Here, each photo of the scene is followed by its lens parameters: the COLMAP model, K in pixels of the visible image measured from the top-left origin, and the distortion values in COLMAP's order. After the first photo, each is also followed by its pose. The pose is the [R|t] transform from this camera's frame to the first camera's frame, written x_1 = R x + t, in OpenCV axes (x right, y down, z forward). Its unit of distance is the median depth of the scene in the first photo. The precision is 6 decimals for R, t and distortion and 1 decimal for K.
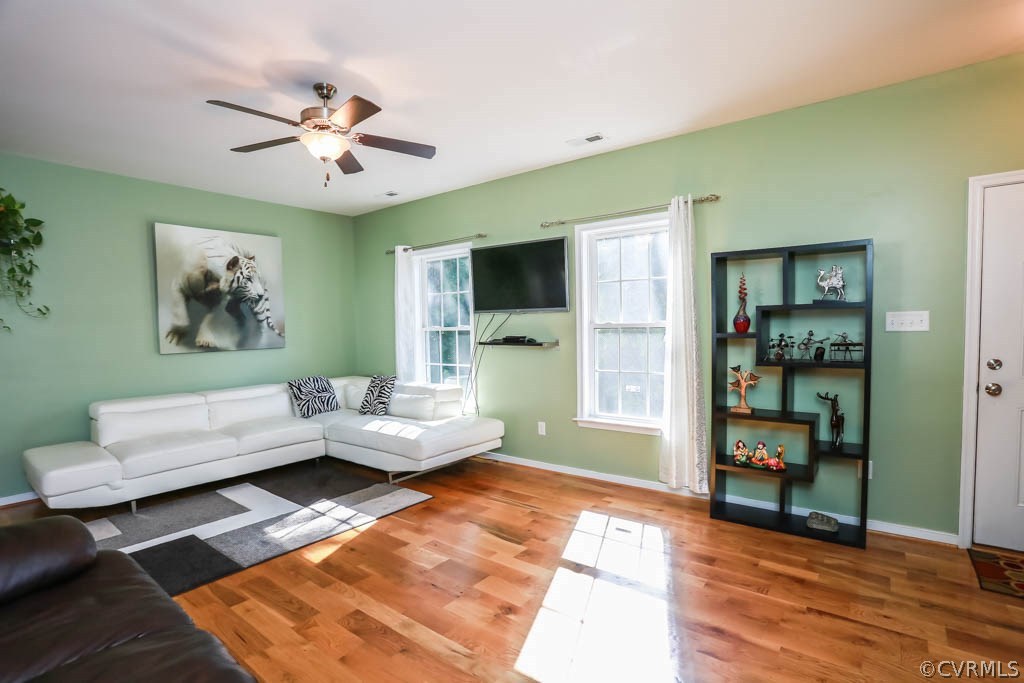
lens RADIAL K [[493.7, 0, 516.5], [0, 493.7, 349.4], [0, 0, 1]] dist [-0.072838, 0.025463]
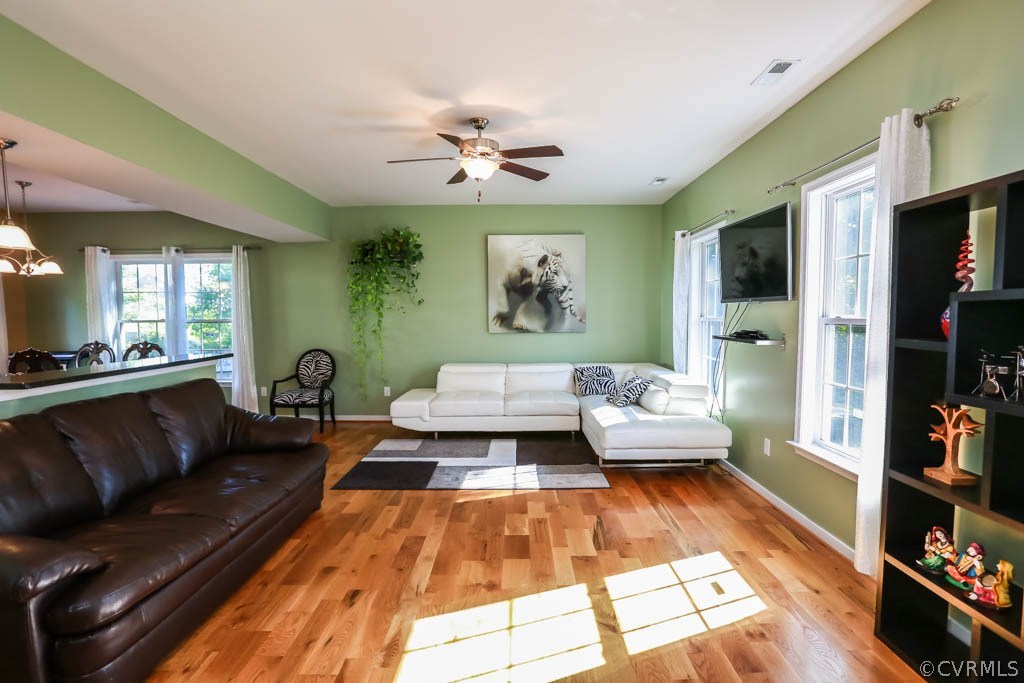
lens RADIAL K [[511.1, 0, 524.0], [0, 511.1, 345.1], [0, 0, 1]] dist [-0.042228, 0.001255]
pose [[0.615982, 0.062974, -0.785239, 0.506666], [-0.046078, 0.997973, 0.043889, -0.026093], [0.786411, 0.009148, 0.617635, 0.210848]]
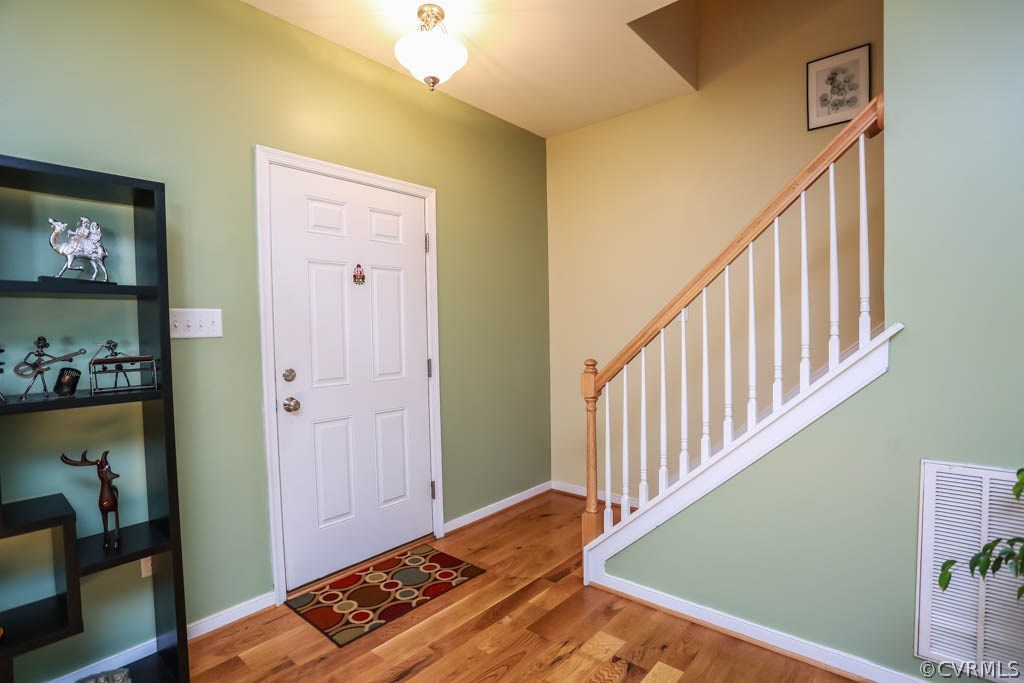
lens RADIAL K [[493.7, 0, 516.5], [0, 493.7, 349.4], [0, 0, 1]] dist [-0.072838, 0.025463]
pose [[0.050416, -0.020235, 0.998523, 0.108955], [0.063211, 0.997855, 0.017029, -0.002220], [-0.996726, 0.062259, 0.051587, 0.363748]]
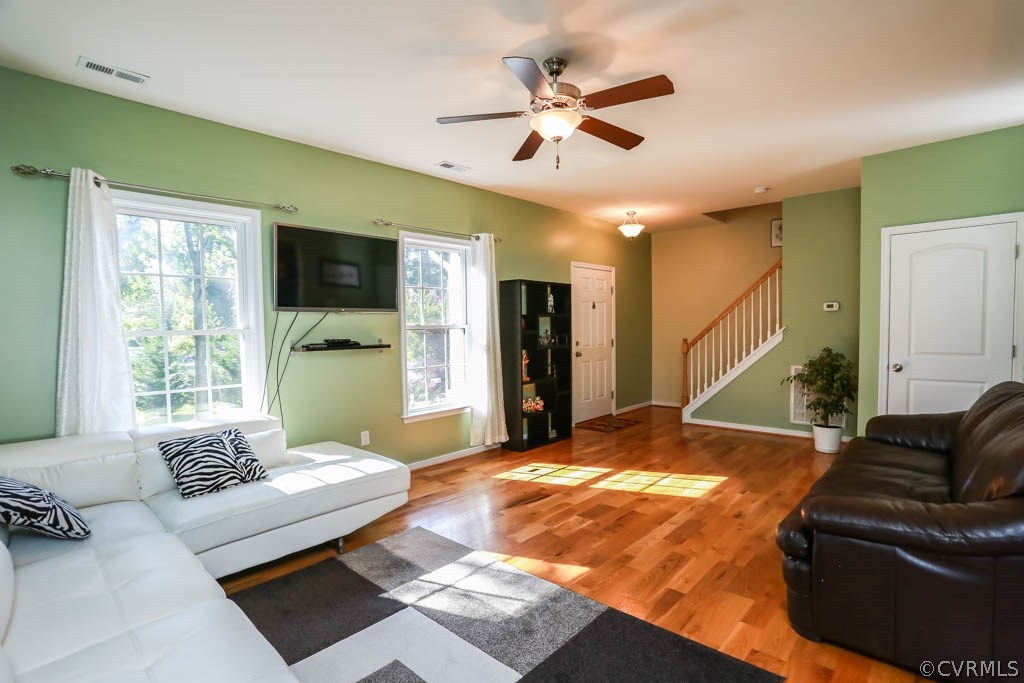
lens RADIAL K [[493.7, 0, 516.5], [0, 493.7, 349.4], [0, 0, 1]] dist [-0.072838, 0.025463]
pose [[0.088345, -0.031507, 0.995592, -0.958927], [0.062959, 0.997678, 0.025987, -0.014013], [-0.994098, 0.060386, 0.090123, 0.723862]]
